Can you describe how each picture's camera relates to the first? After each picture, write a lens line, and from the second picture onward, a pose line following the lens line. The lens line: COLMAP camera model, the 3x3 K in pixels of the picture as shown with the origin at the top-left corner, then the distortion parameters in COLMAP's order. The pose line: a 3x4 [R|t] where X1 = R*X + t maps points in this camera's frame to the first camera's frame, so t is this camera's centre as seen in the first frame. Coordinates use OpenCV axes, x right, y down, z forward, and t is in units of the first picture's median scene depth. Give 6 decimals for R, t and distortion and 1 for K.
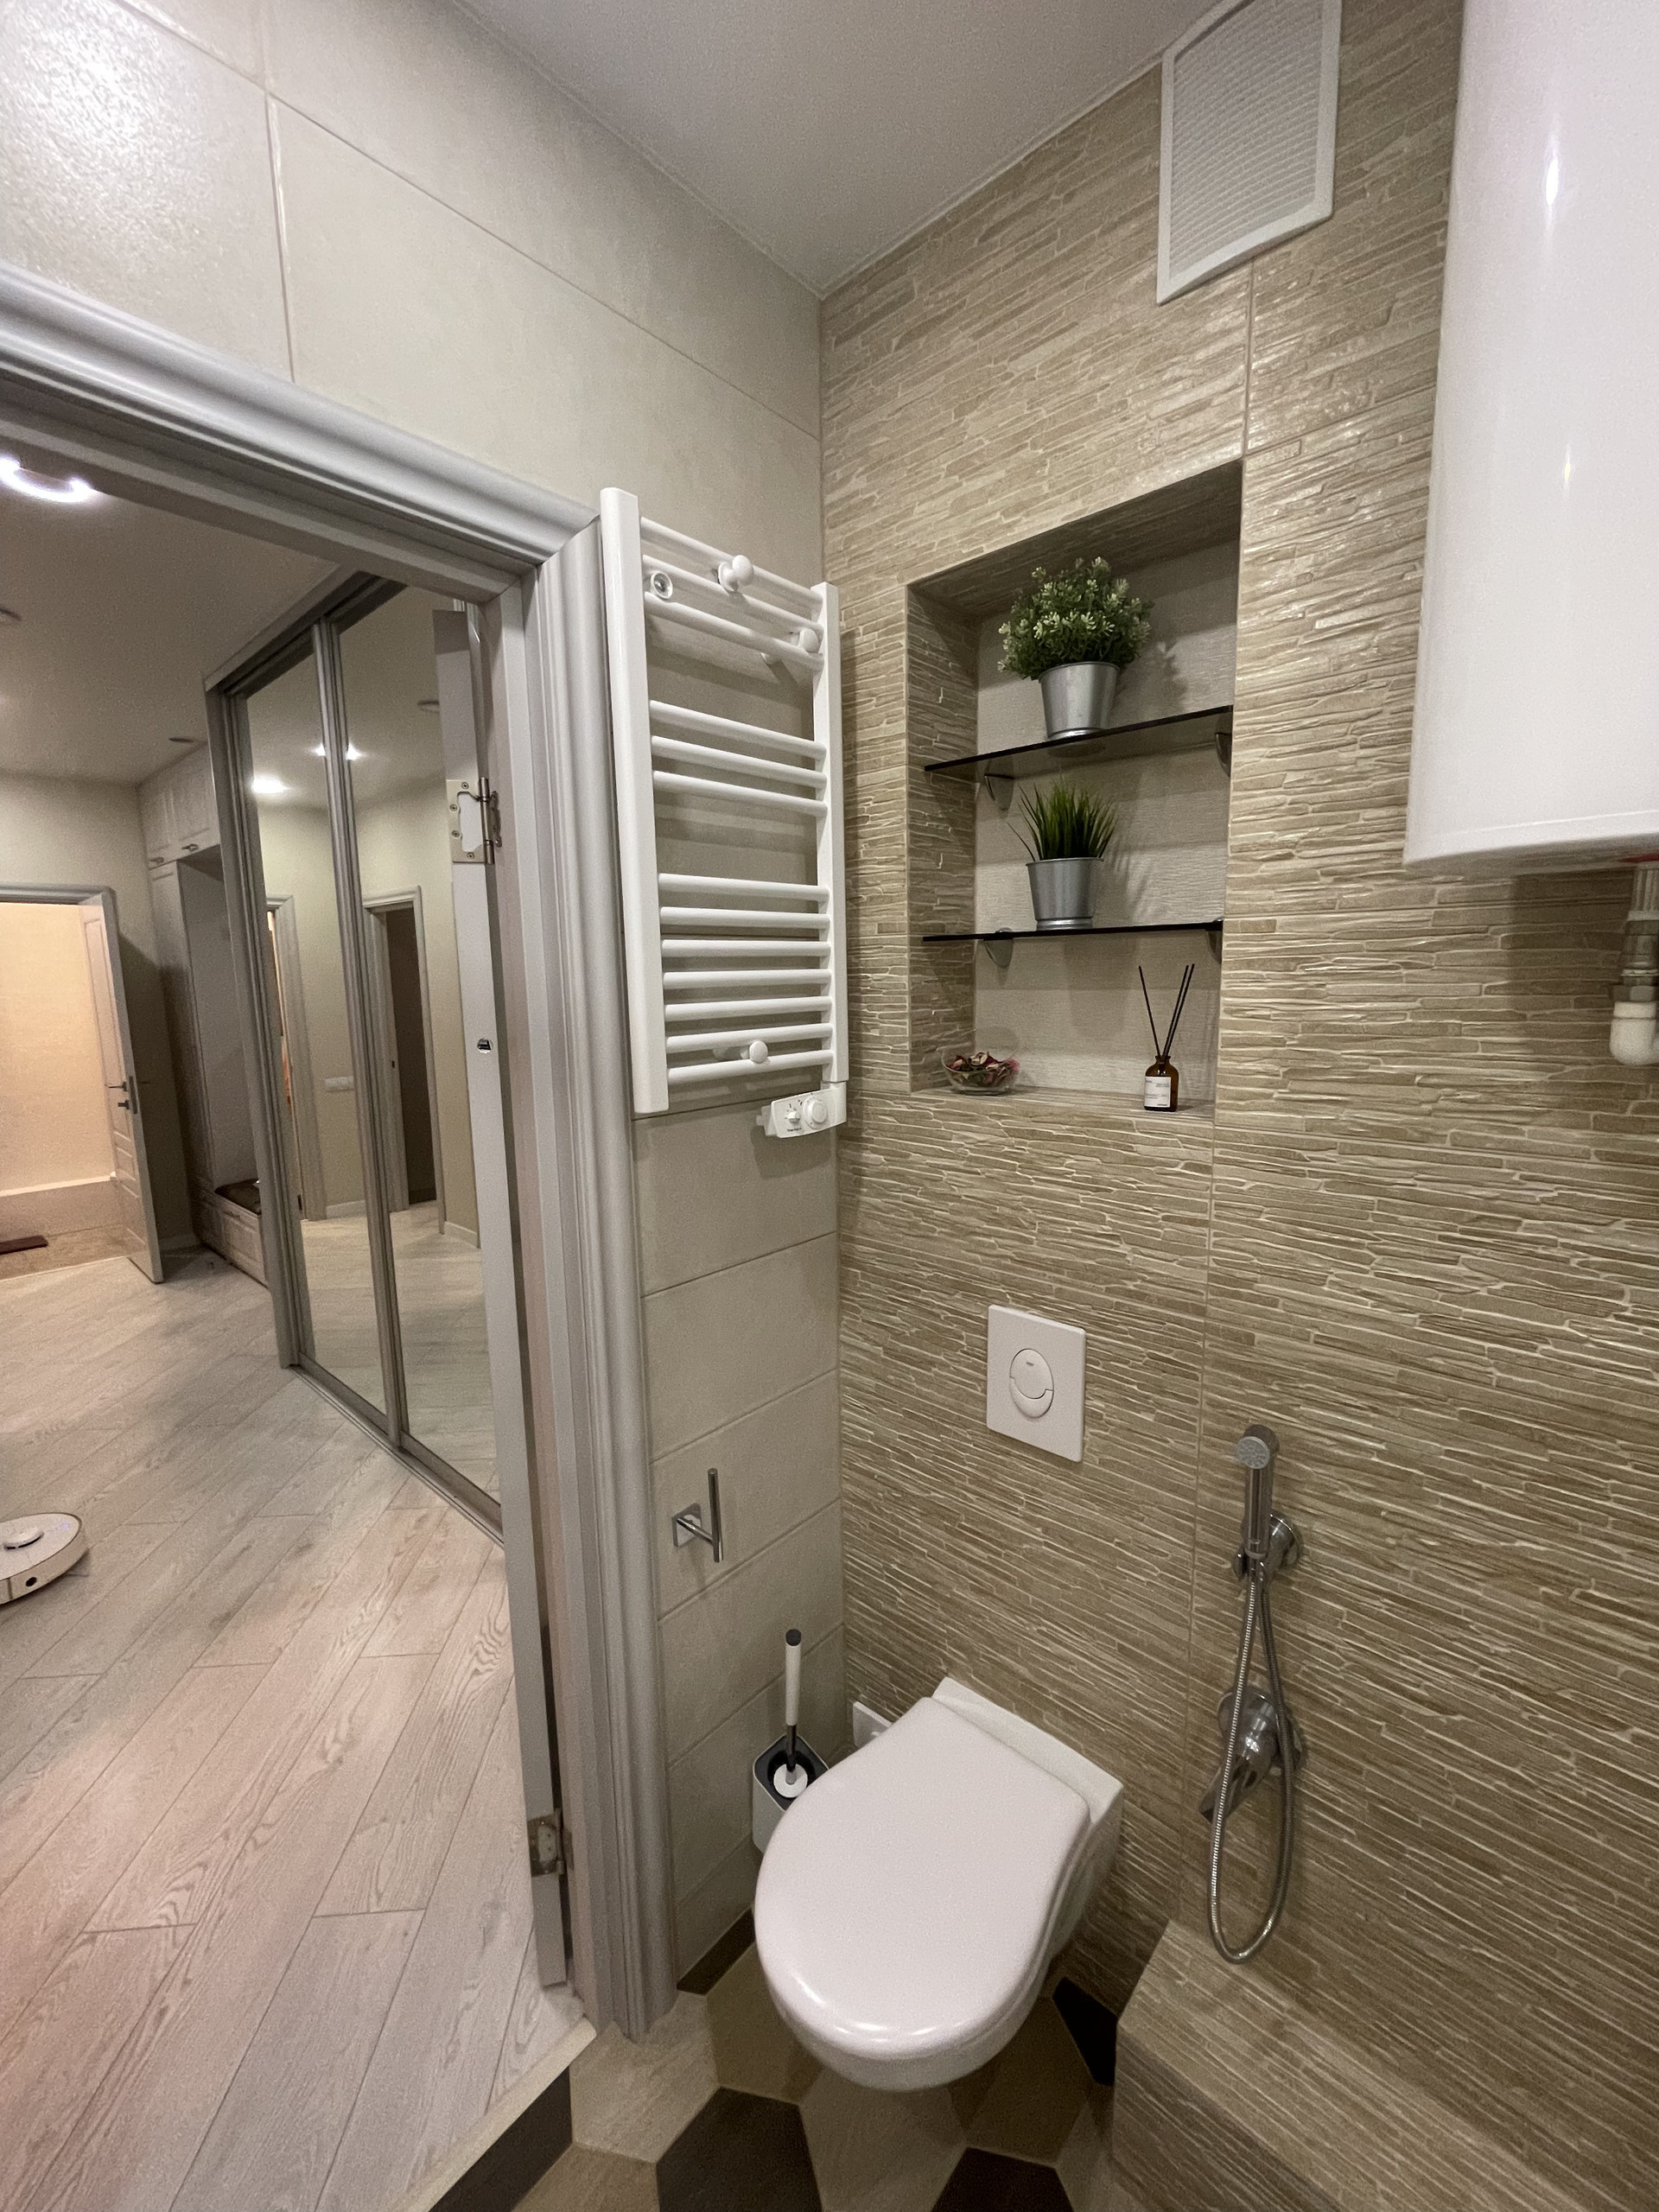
lens RADIAL K [[891.5, 0, 830.7], [0, 891.5, 1106.4], [0, 0, 1]] dist [-0.003338, 0.000401]
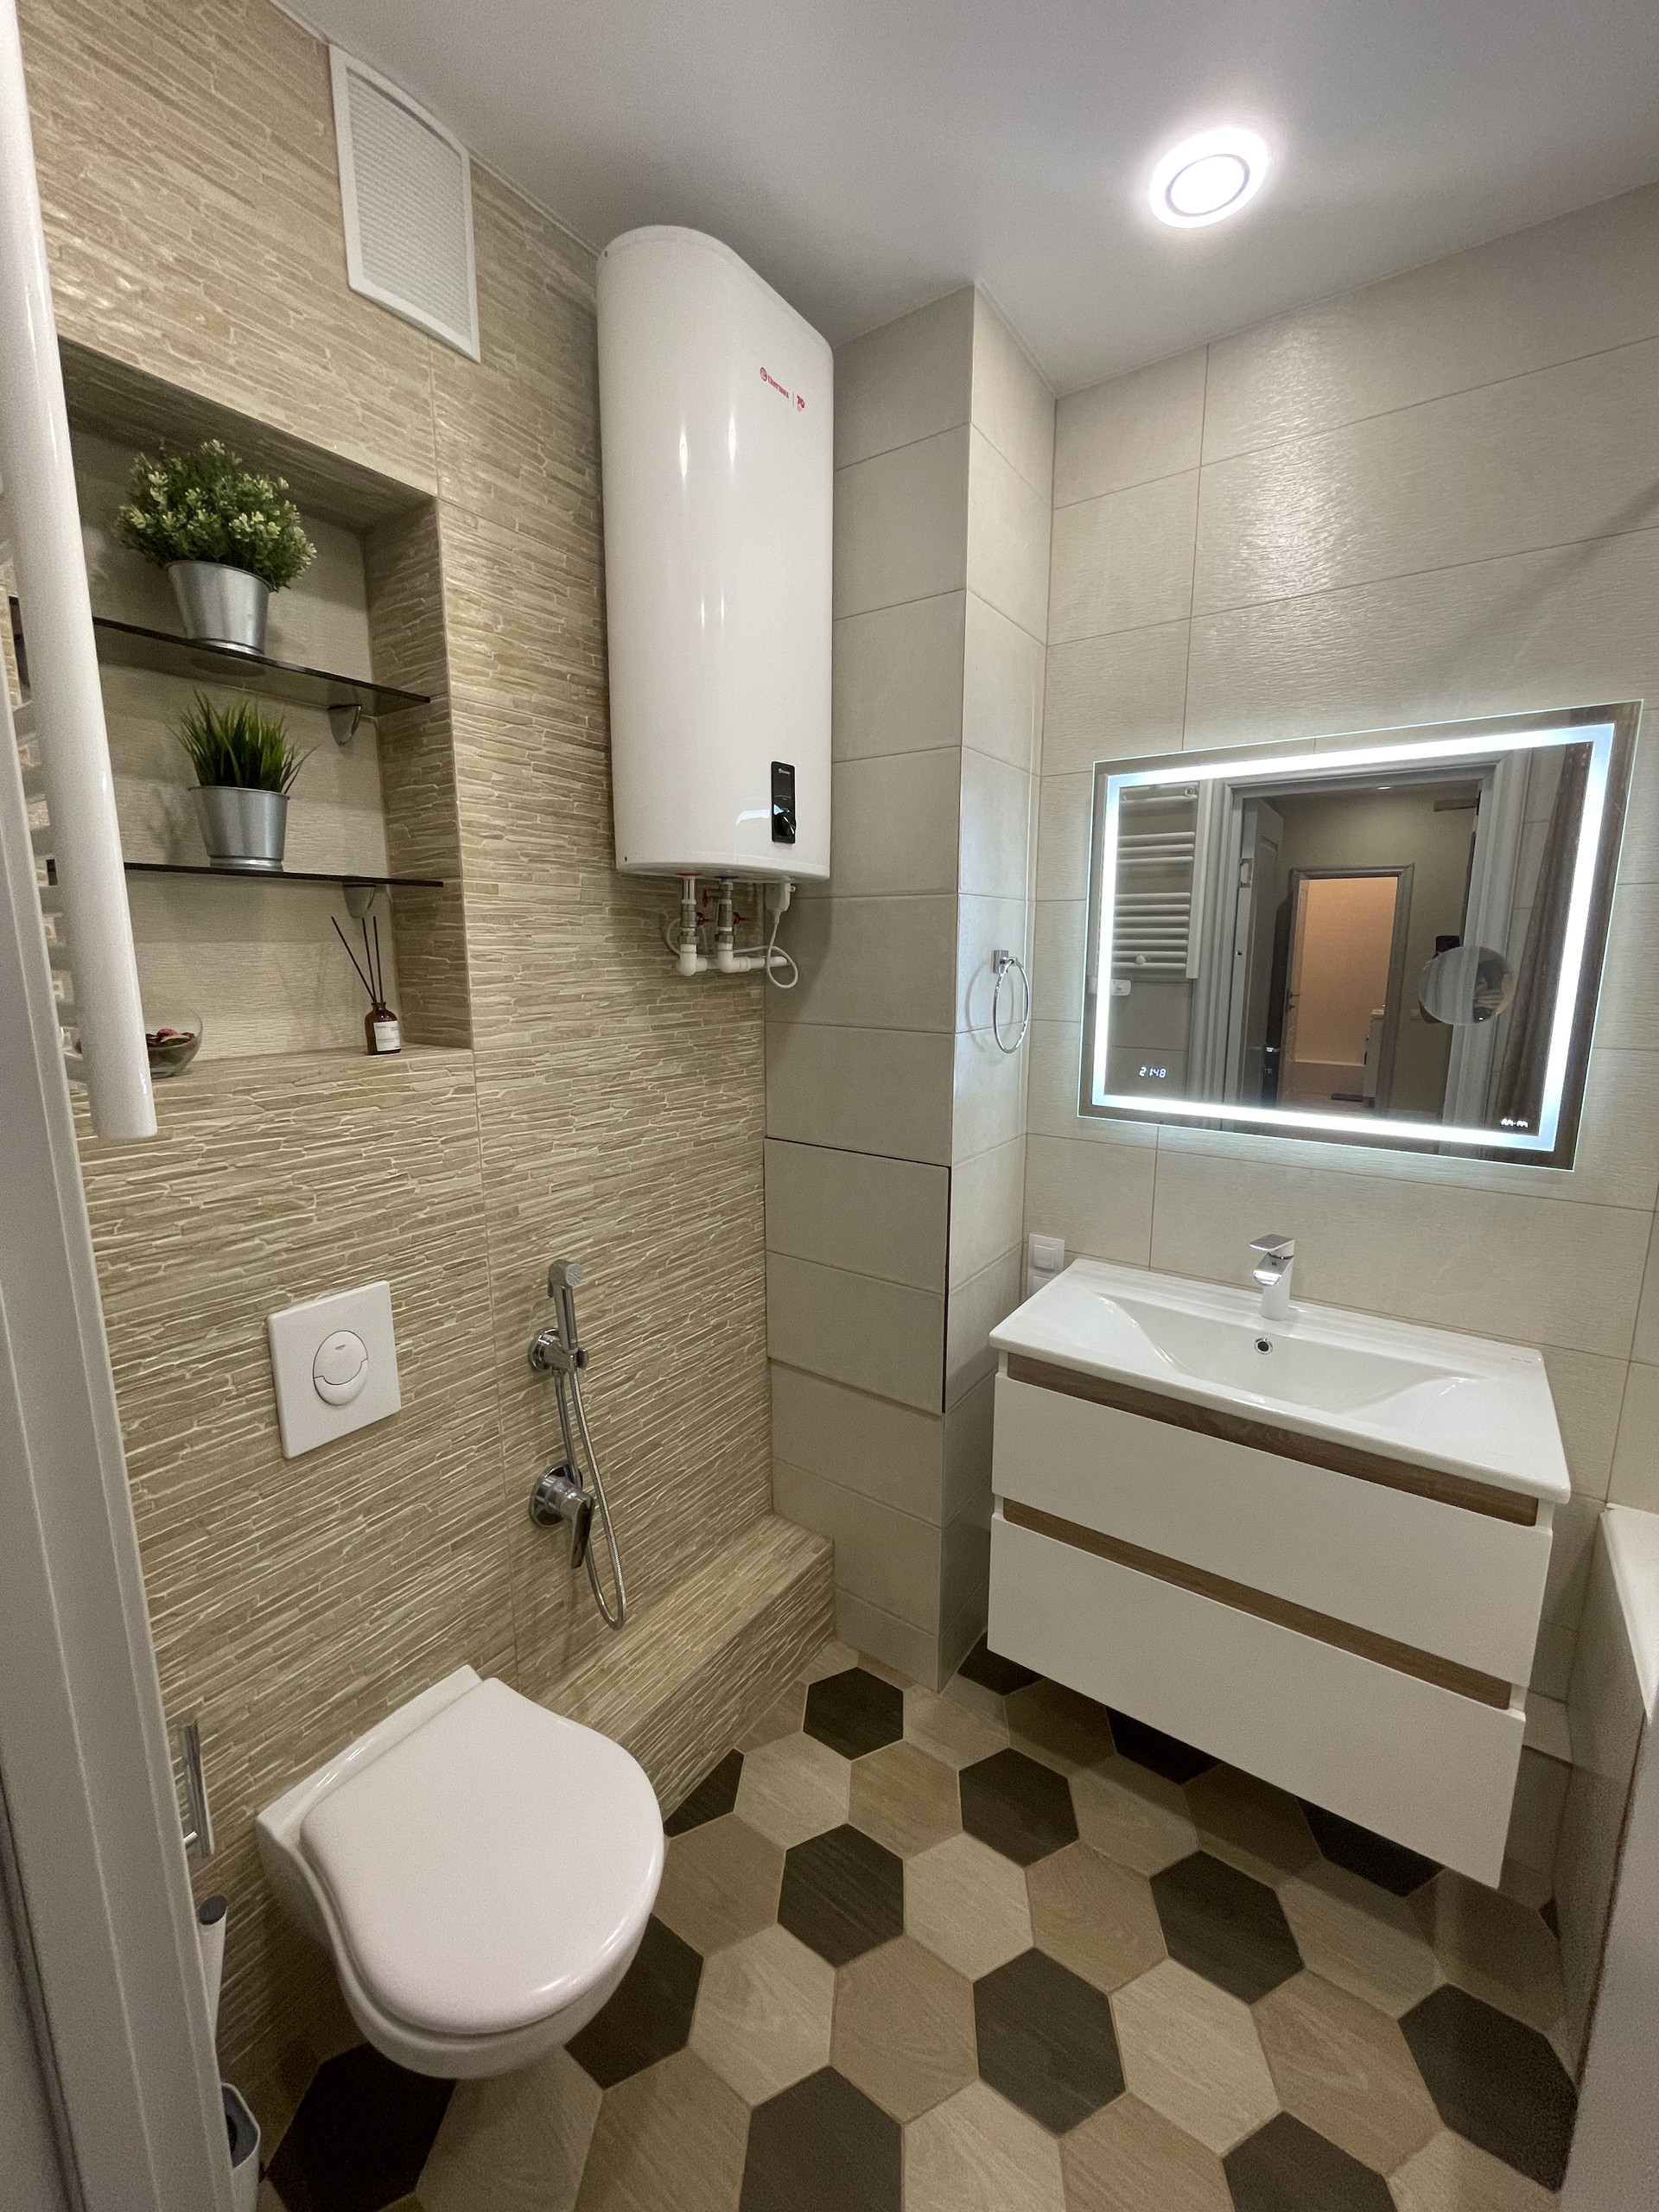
lens RADIAL K [[891.5, 0, 832.8], [0, 891.5, 1102.7], [0, 0, 1]] dist [-0.003338, 0.000401]
pose [[-0.119193, -0.158310, 0.980169, -0.816733], [0.147994, 0.973345, 0.175205, -0.050188], [-0.981779, 0.165942, -0.092587, 0.634273]]
